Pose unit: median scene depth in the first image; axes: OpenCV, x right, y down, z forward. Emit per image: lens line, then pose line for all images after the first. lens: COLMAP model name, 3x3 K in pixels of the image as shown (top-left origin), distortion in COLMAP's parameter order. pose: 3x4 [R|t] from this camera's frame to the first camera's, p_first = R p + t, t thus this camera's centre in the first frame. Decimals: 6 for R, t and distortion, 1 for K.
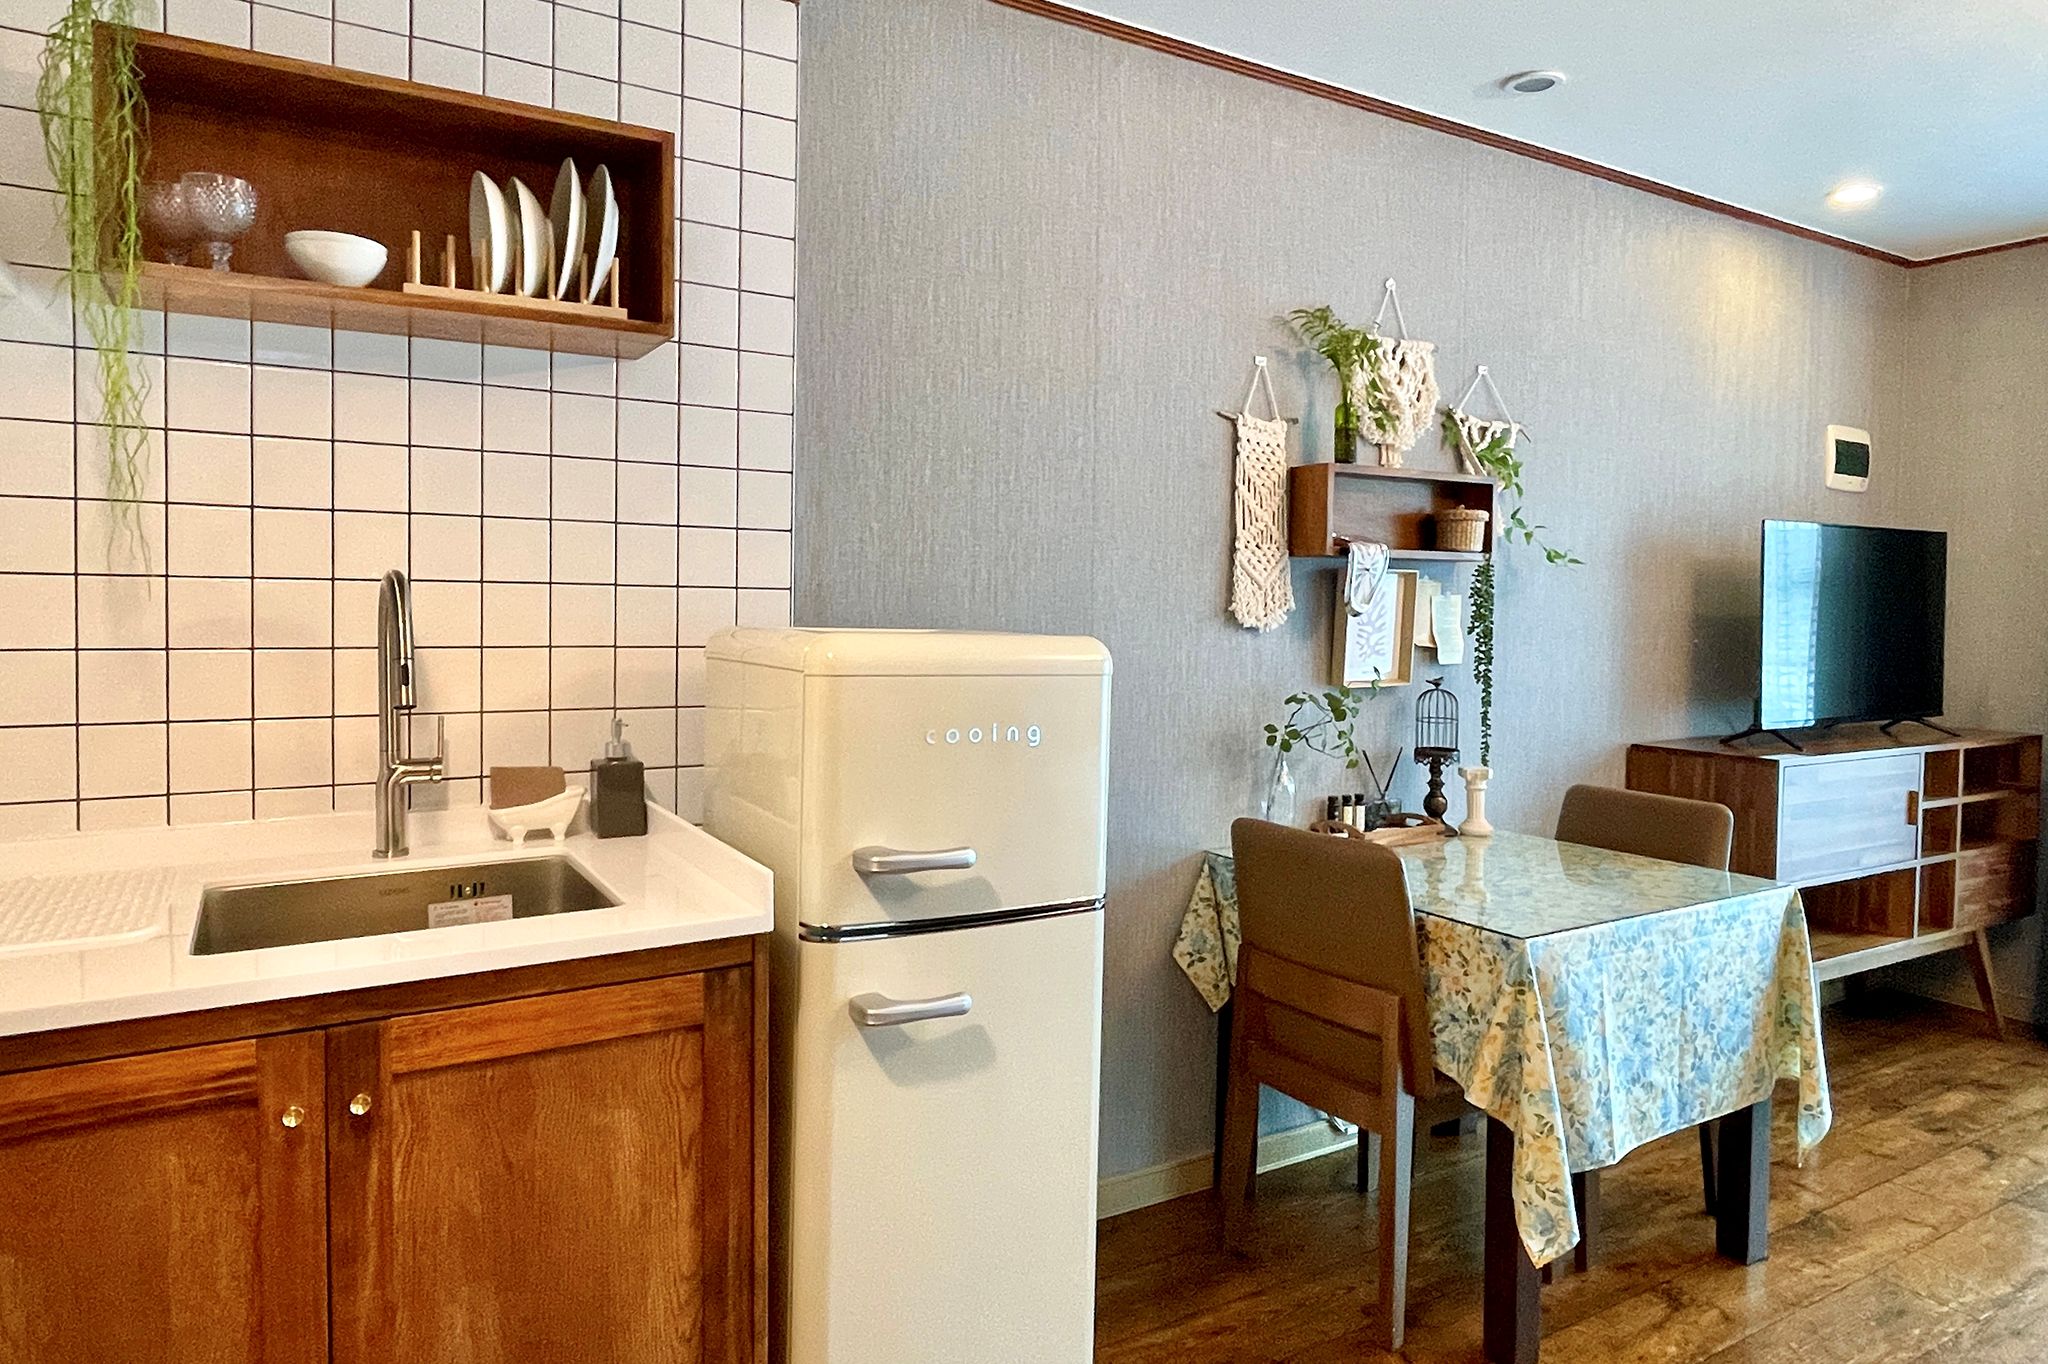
lens RADIAL K [[1251.2, 0, 1021.3], [0, 1251.2, 649.4], [0, 0, 1]] dist [-0.001540, 0.001069]
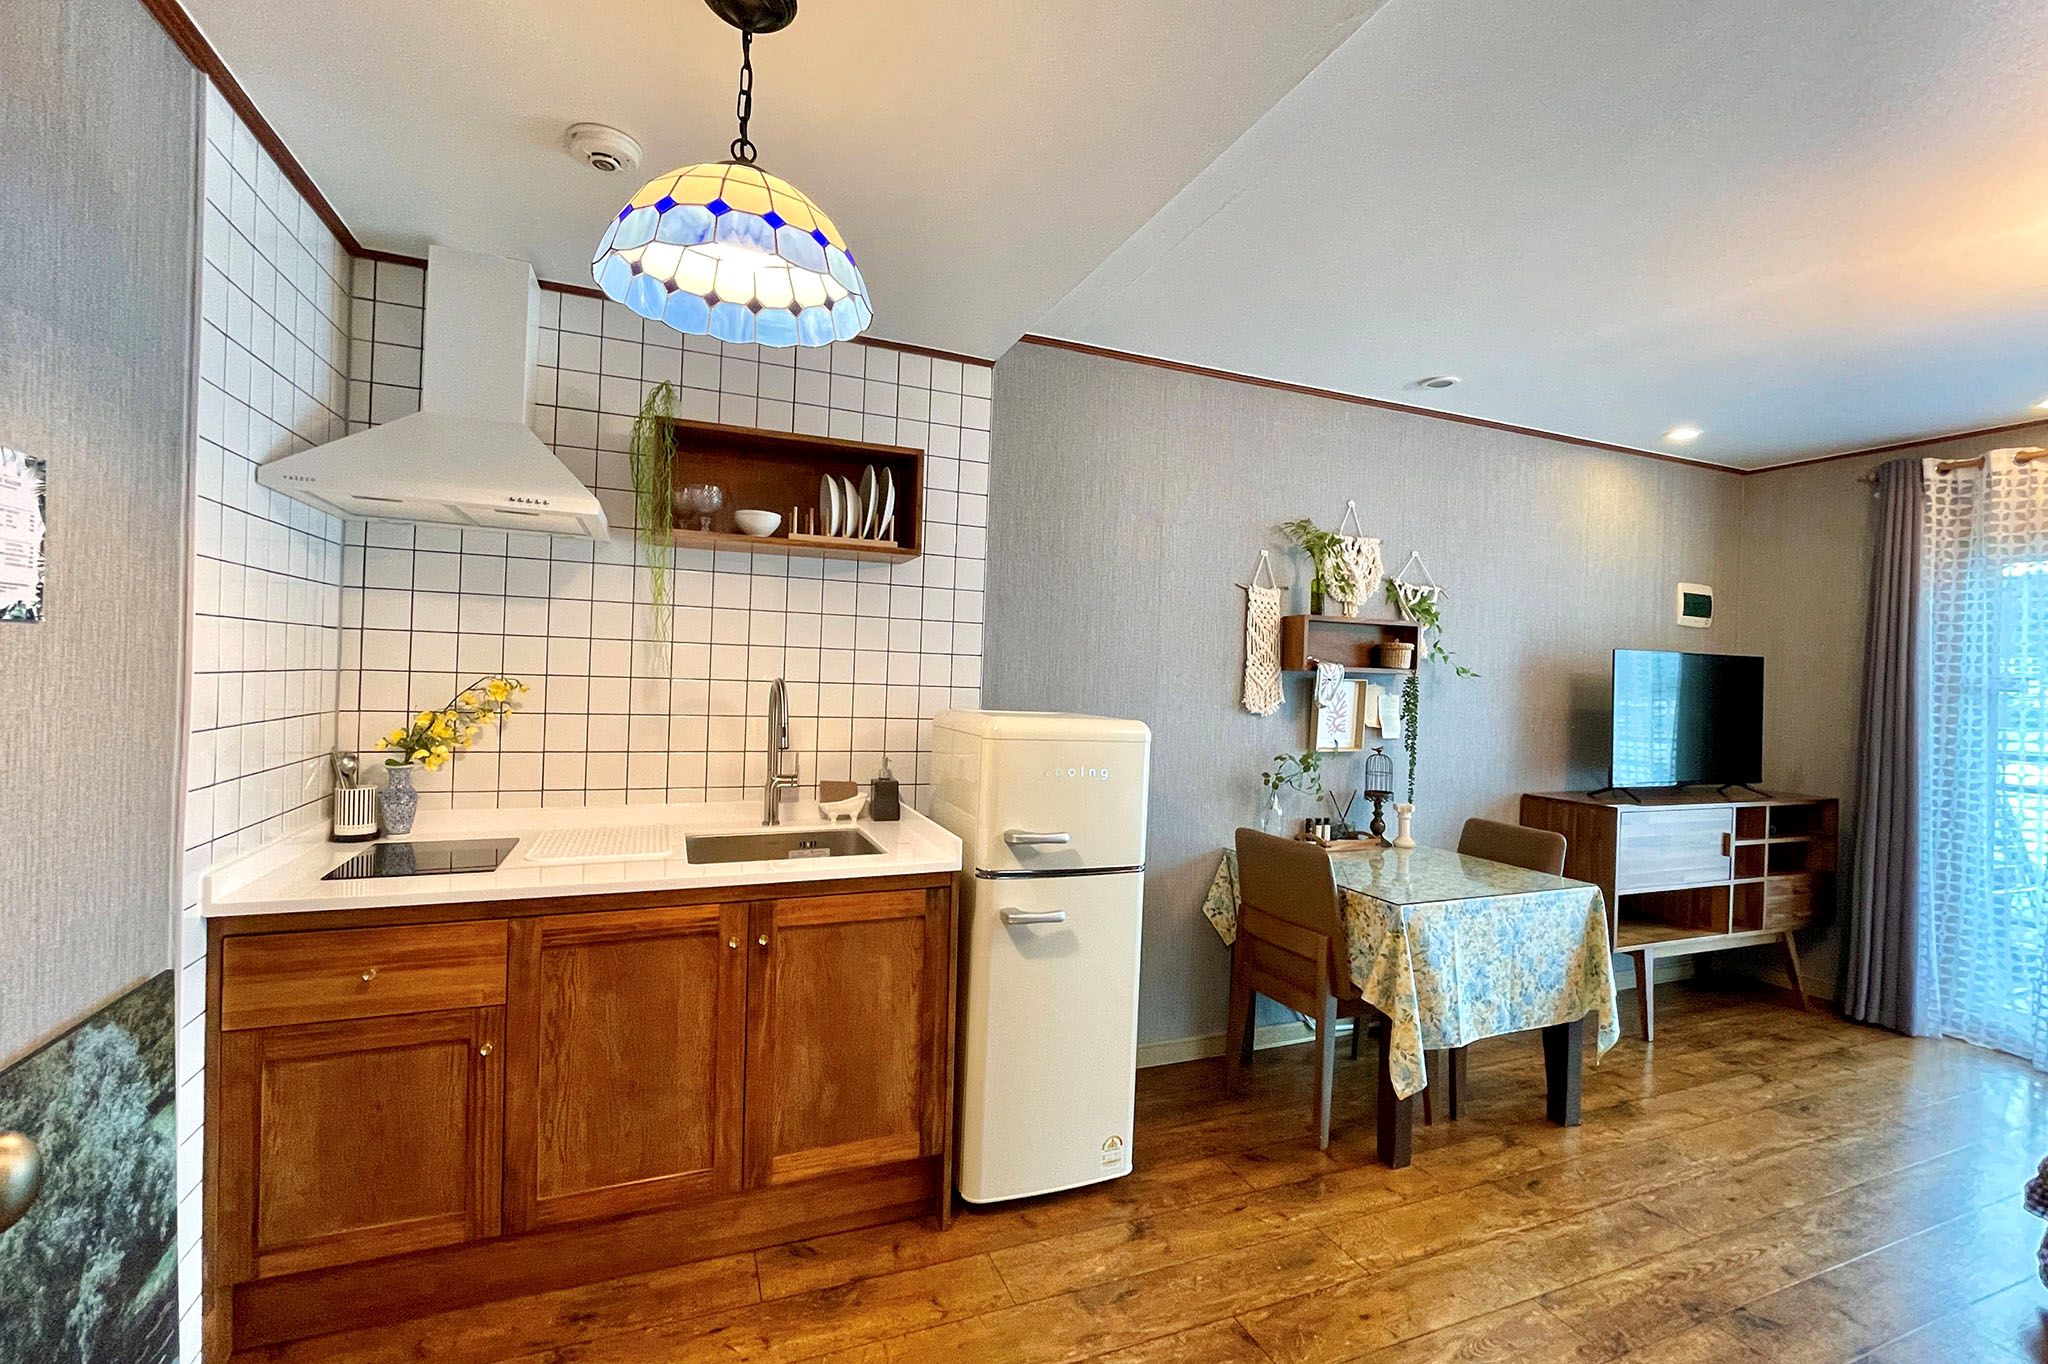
lens RADIAL K [[872.4, 0, 1024.0], [0, 872.4, 682.0], [0, 0, 1]] dist [0.000857, 0.000064]
pose [[0.988441, 0.019503, -0.150349, 0.053932], [-0.024659, 0.999167, -0.032508, -0.014096], [0.149590, 0.035840, 0.988098, -0.188251]]
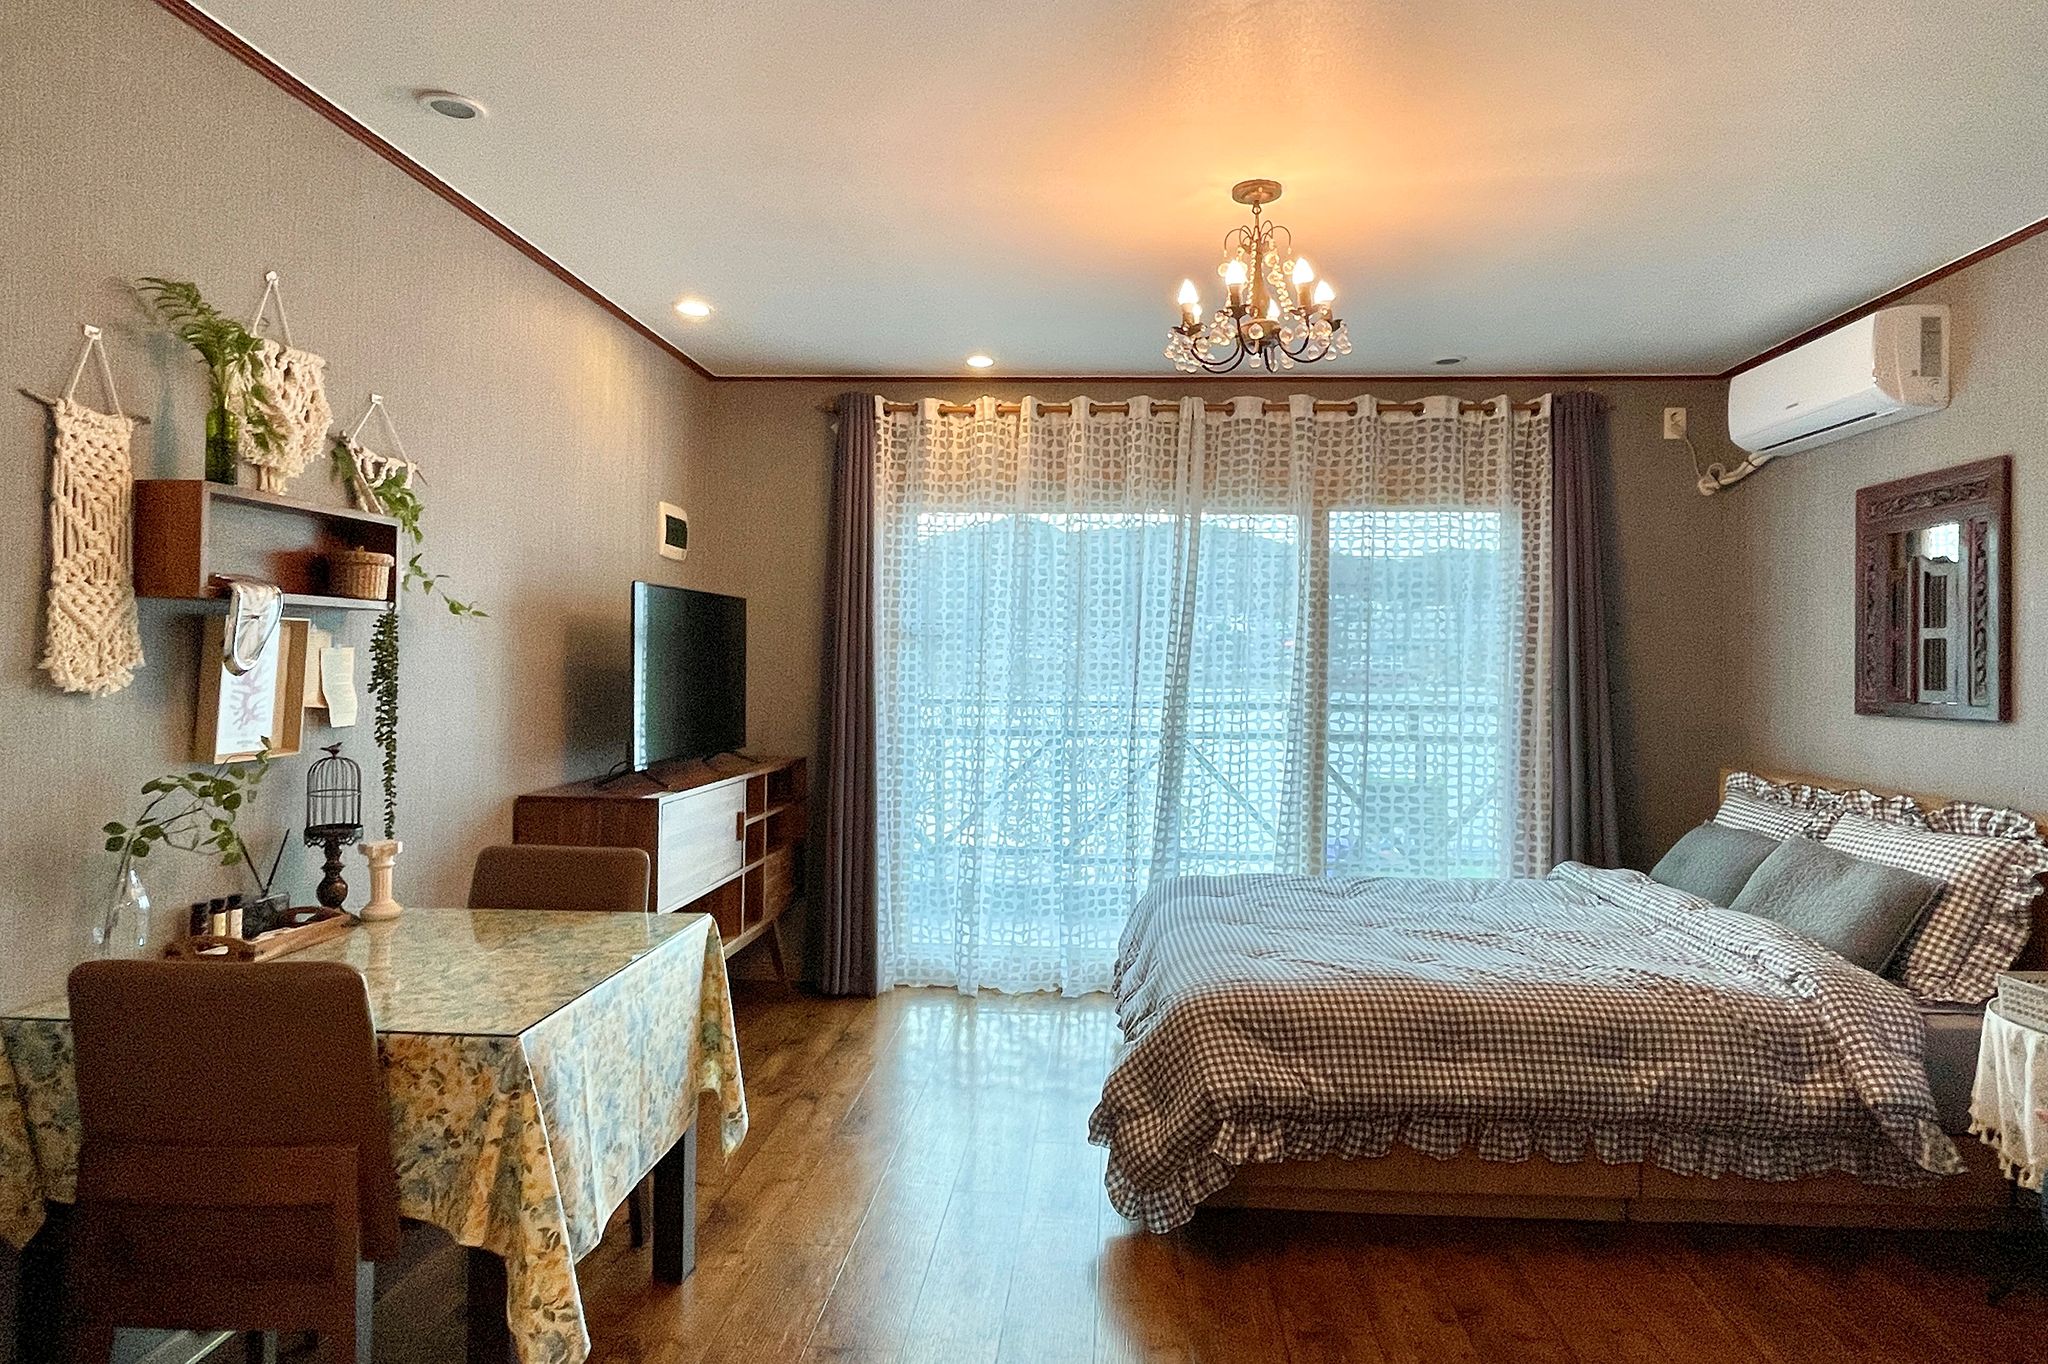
lens RADIAL K [[1158.2, 0, 1038.2], [0, 1158.2, 646.9], [0, 0, 1]] dist [-0.001834, 0.000856]
pose [[0.566835, 0.007209, 0.823800, -0.055221], [0.024264, 0.999382, -0.025441, -0.013185], [-0.823474, 0.034410, 0.566309, 0.157639]]
